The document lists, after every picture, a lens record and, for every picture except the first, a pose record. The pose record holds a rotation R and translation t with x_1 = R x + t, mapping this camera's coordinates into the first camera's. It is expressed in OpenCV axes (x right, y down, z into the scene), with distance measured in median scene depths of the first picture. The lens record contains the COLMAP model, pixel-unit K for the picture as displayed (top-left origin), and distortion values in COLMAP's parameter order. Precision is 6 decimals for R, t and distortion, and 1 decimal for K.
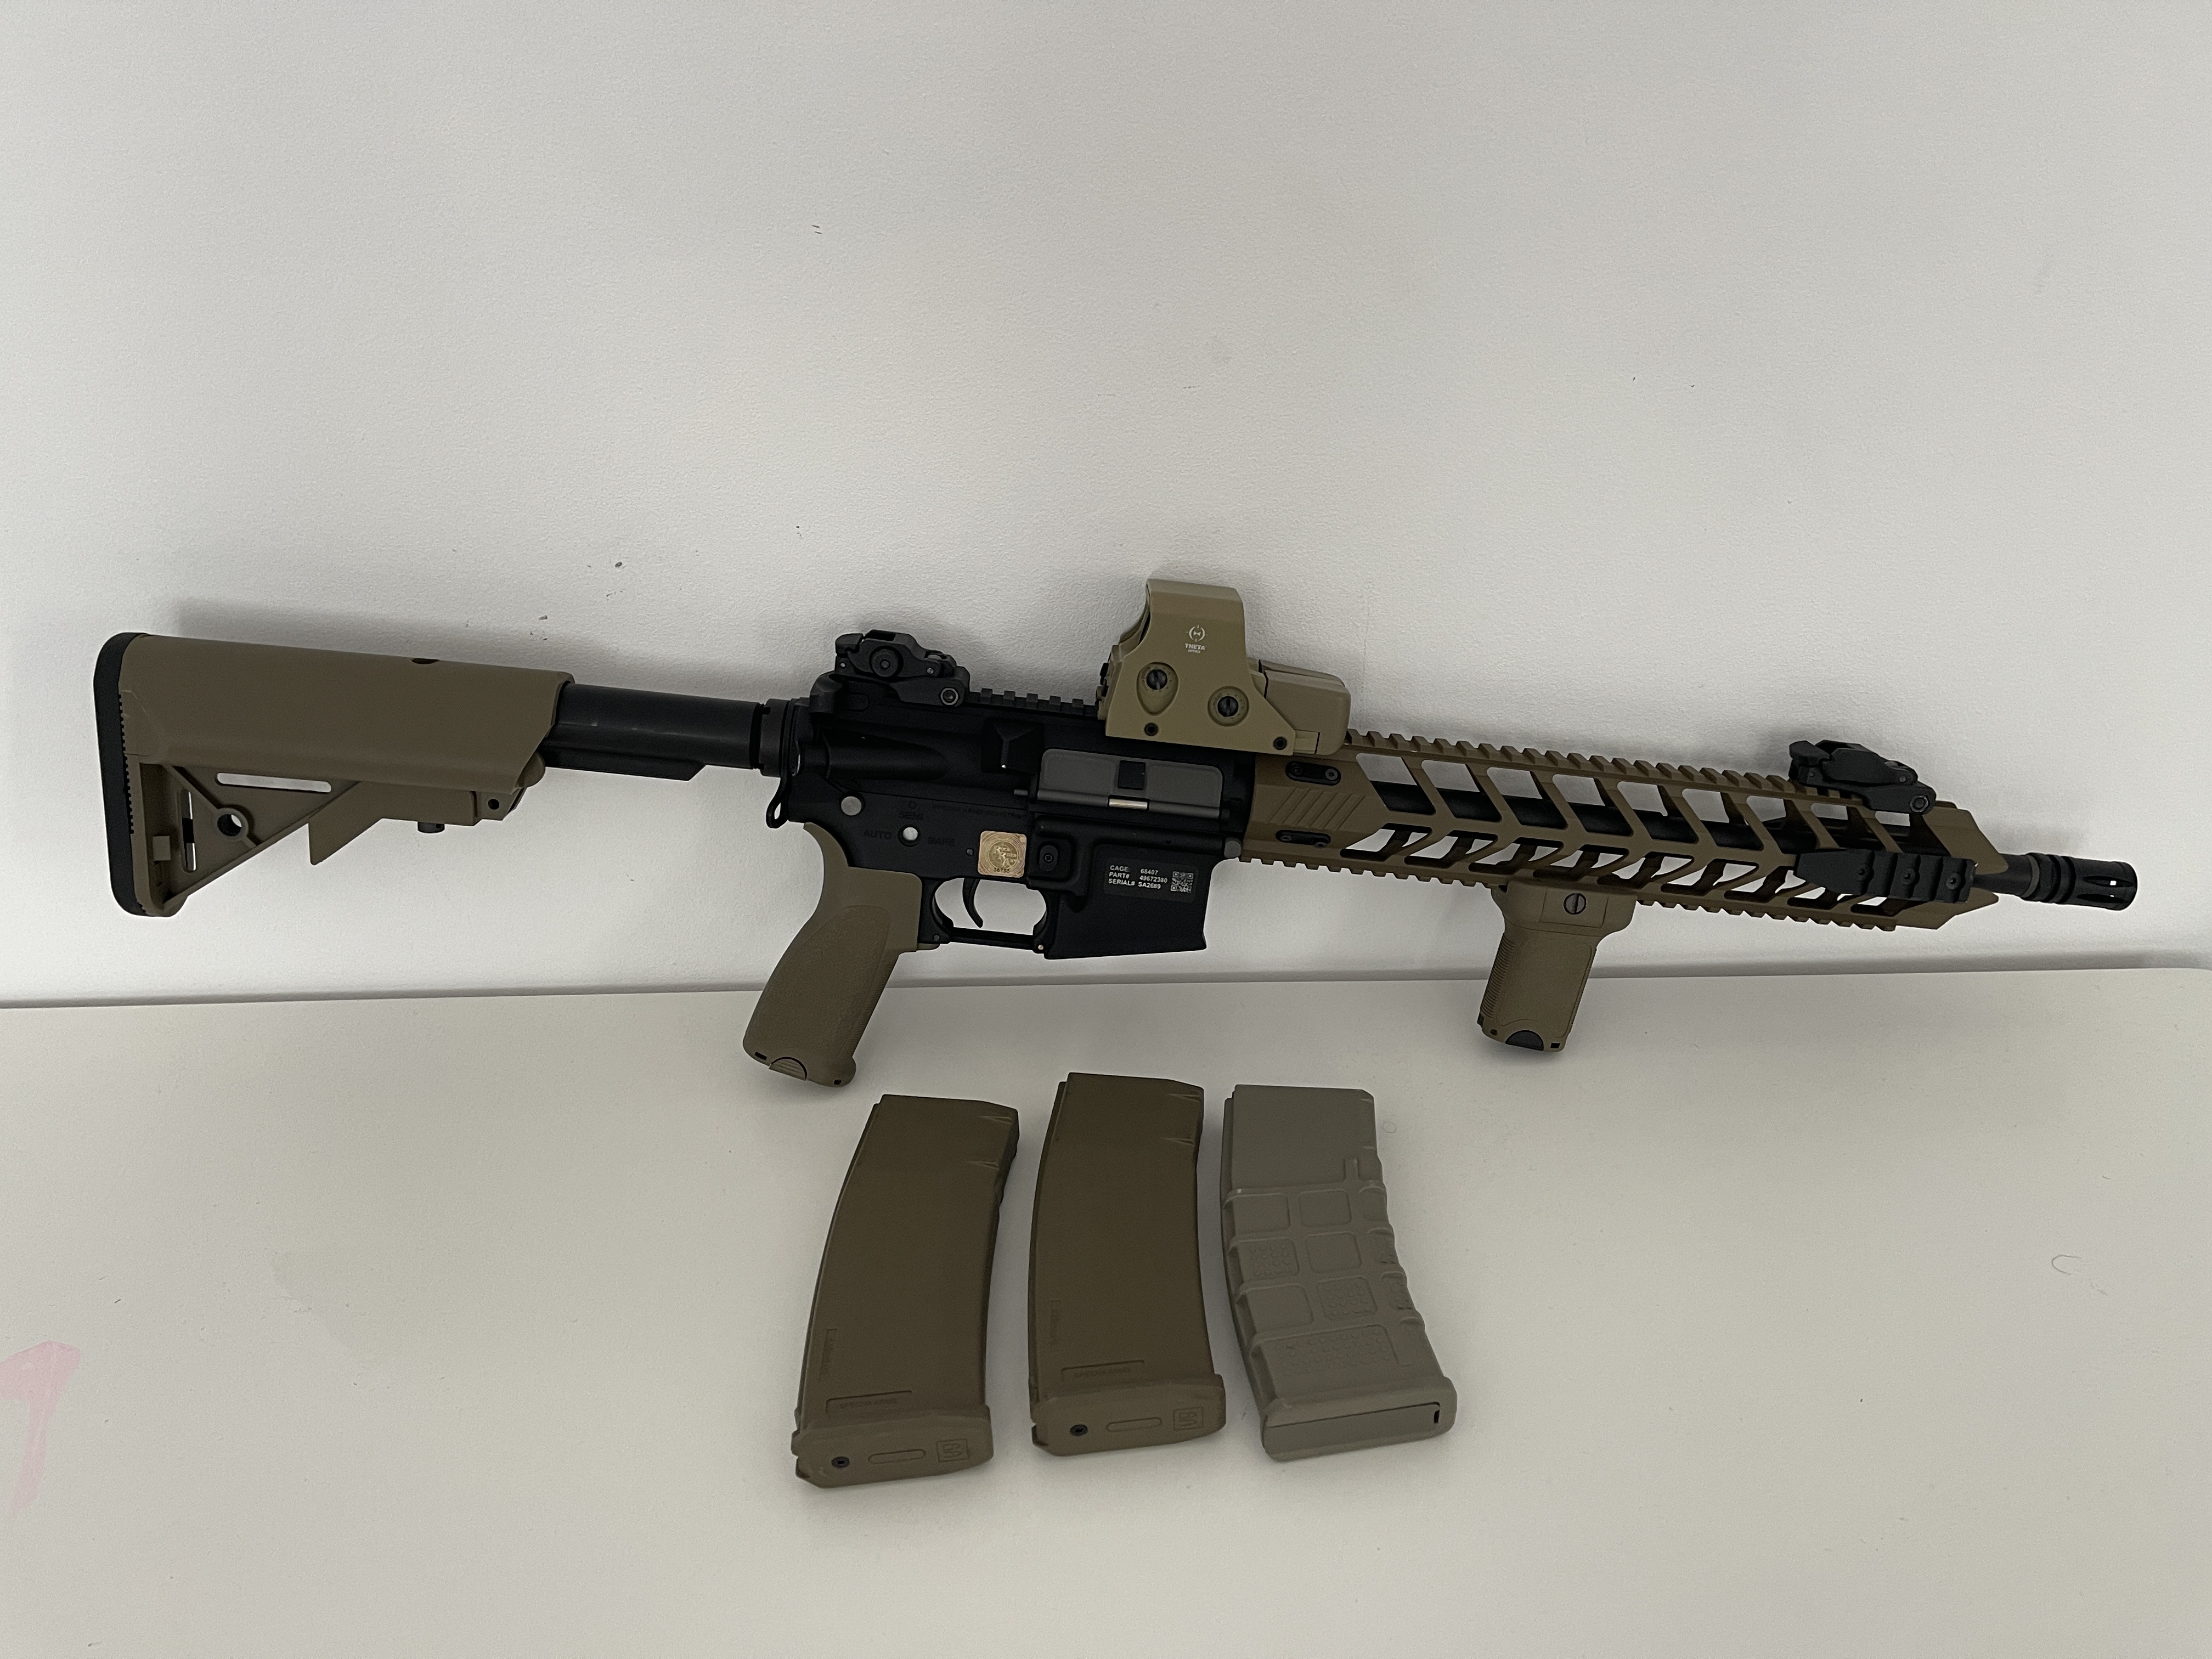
lens RADIAL K [[1608.6, 0, 1106.0], [0, 1608.6, 829.5], [0, 0, 1]] dist [-0.000610, -0.000031]
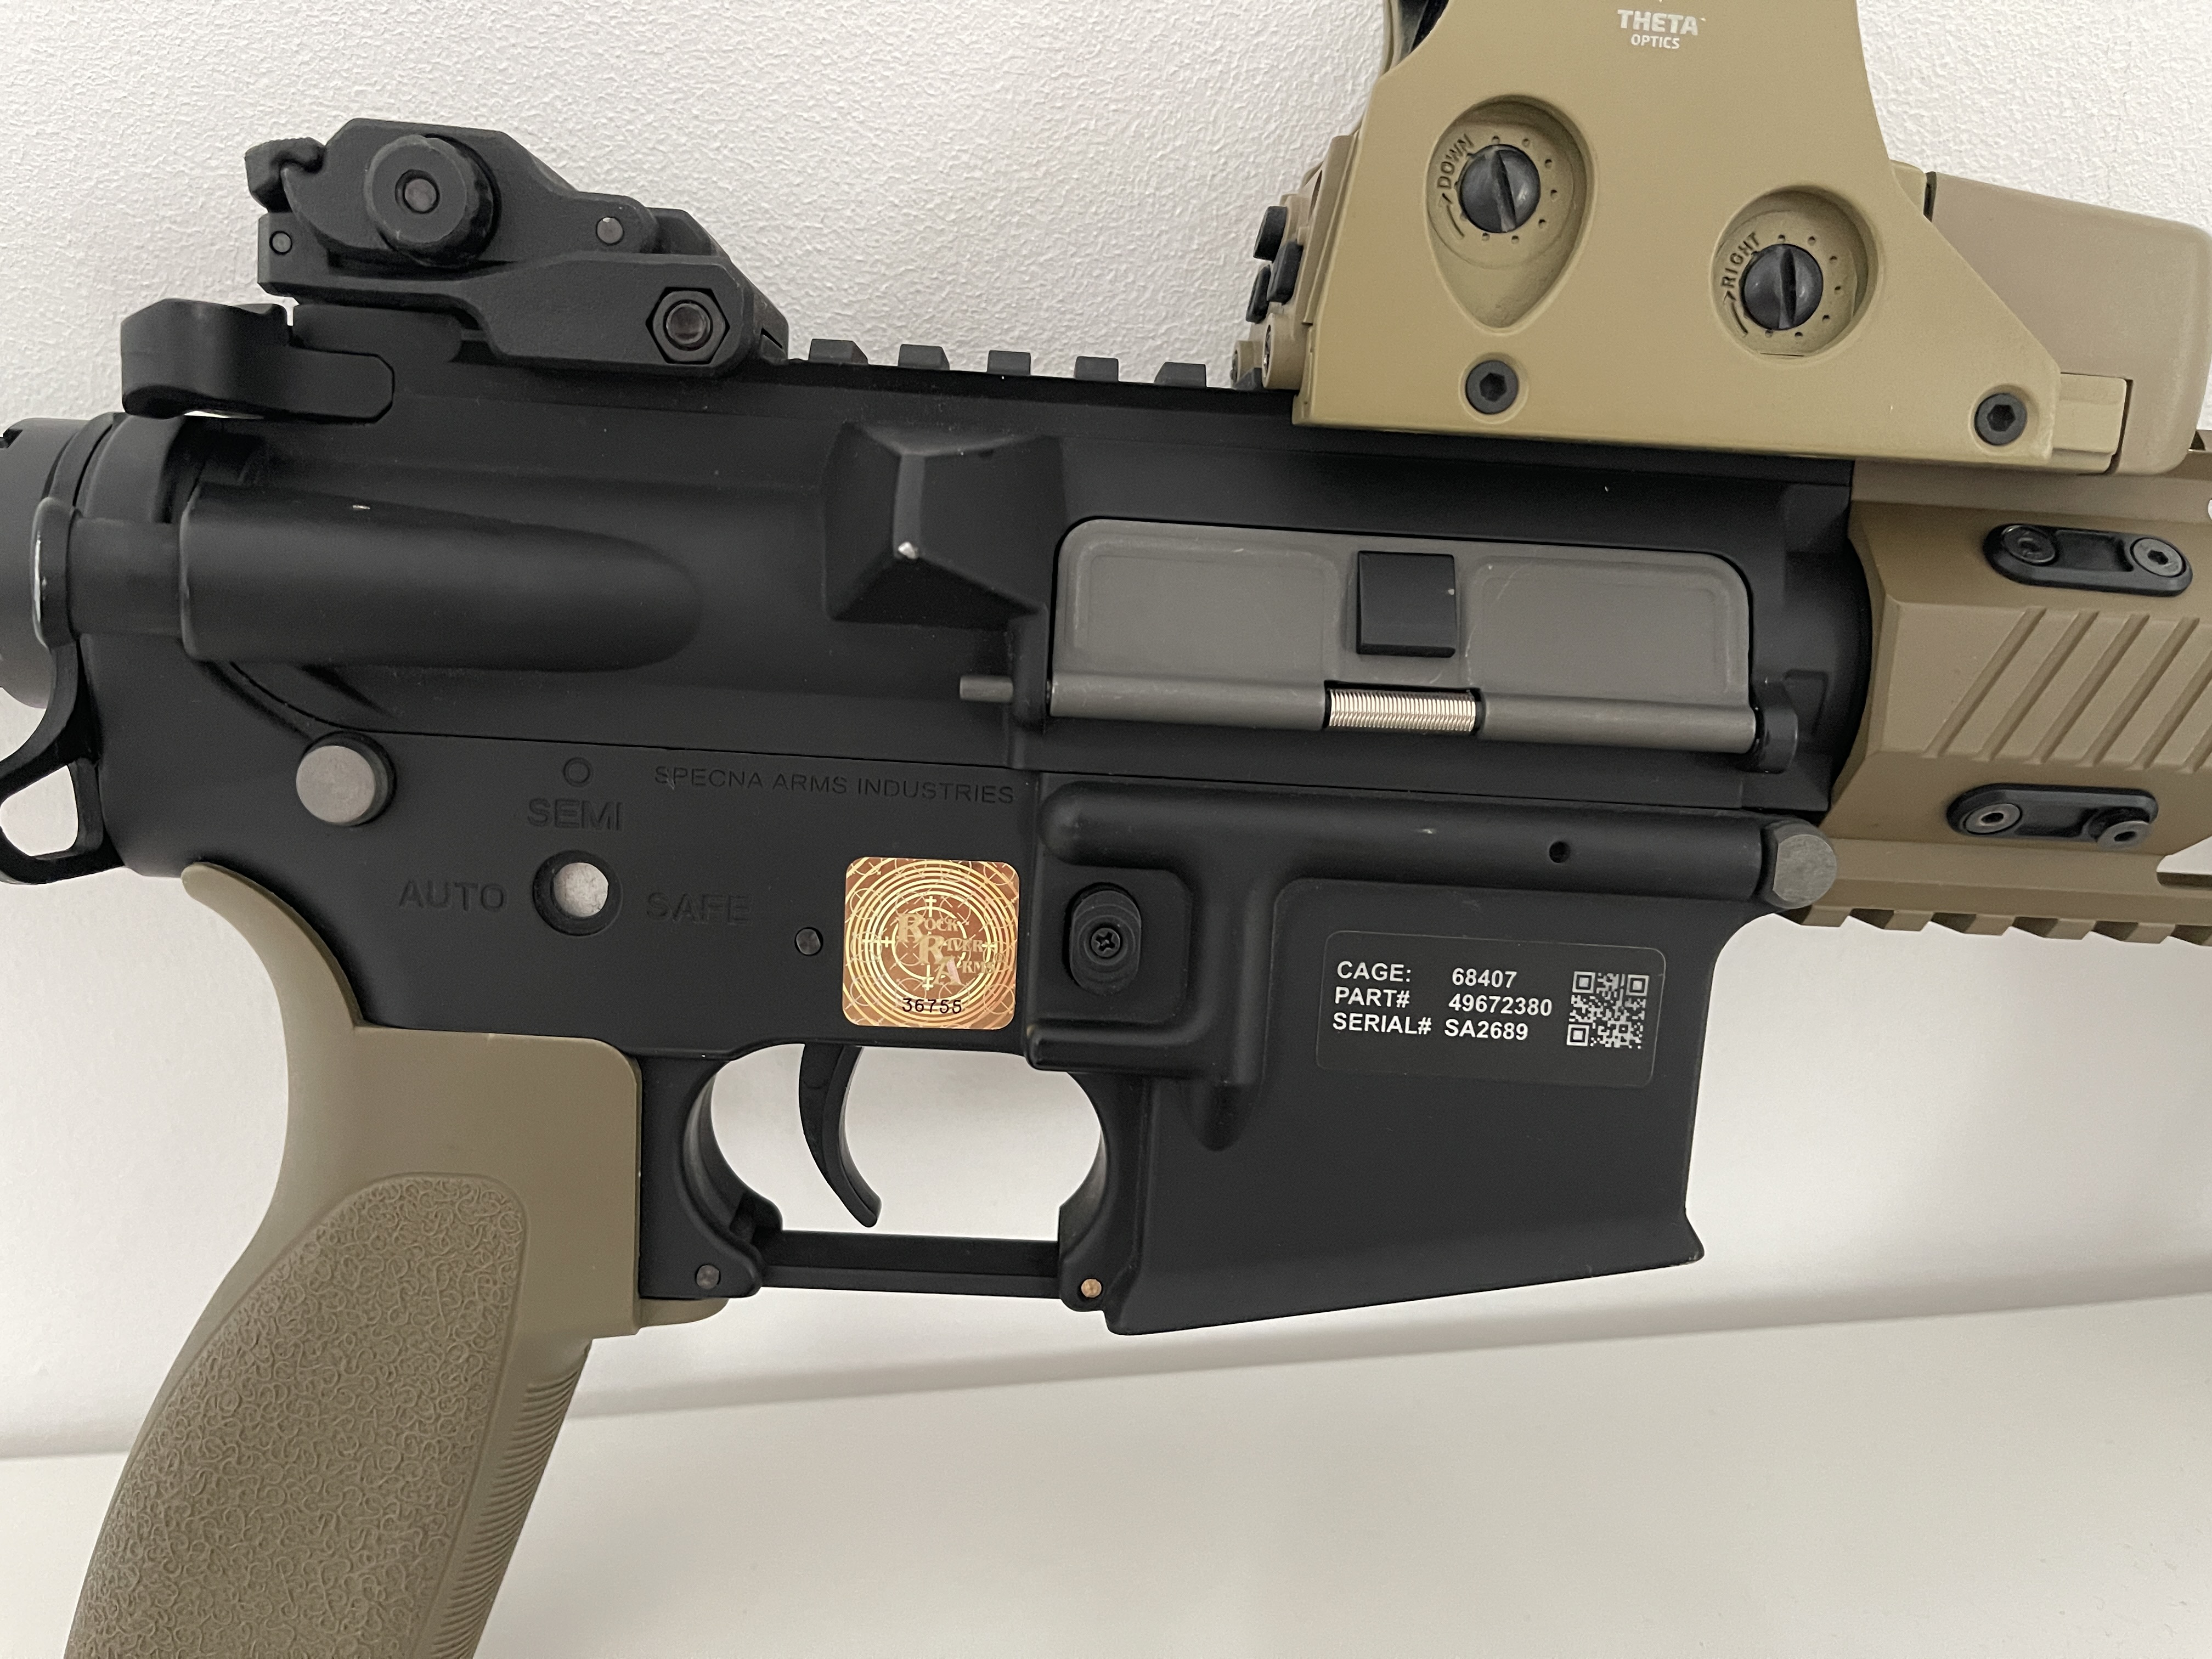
lens RADIAL K [[1612.0, 0, 1100.8], [0, 1612.0, 778.0], [0, 0, 1]] dist [0.021680, -0.001817]
pose [[0.998182, -0.060118, 0.004390, -0.036003], [0.060004, 0.984088, -0.167242, 0.034967], [0.005734, 0.167202, 0.985906, 0.734872]]
